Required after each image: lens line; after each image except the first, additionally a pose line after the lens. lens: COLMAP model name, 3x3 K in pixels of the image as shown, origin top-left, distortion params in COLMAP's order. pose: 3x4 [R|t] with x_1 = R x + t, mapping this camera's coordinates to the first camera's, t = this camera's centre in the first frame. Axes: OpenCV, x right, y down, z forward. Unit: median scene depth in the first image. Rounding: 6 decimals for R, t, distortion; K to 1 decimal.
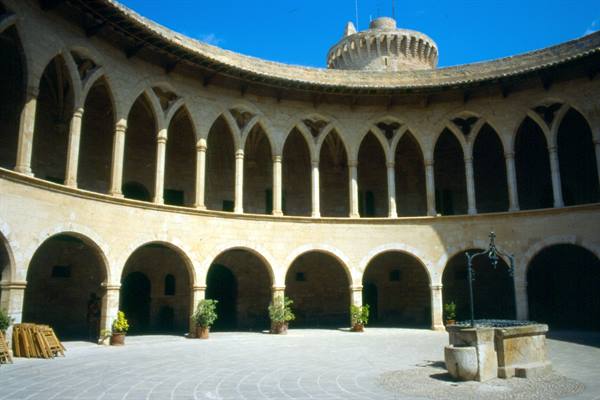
lens RADIAL K [[534.1, 0, 300.0], [0, 534.1, 200.0], [0, 0, 1]] dist [-0.083451, 0.003656]
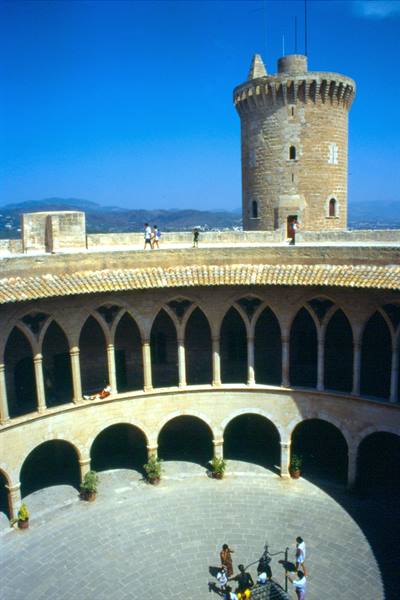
lens RADIAL K [[534.1, 0, 201.0], [0, 534.1, 315.6], [0, 0, 1]] dist [-0.083451, 0.003656]
pose [[0.994605, -0.000643, -0.103732, 0.186130], [0.039644, 0.926431, 0.374372, -0.533653], [0.095859, -0.376465, 0.921458, -0.001223]]
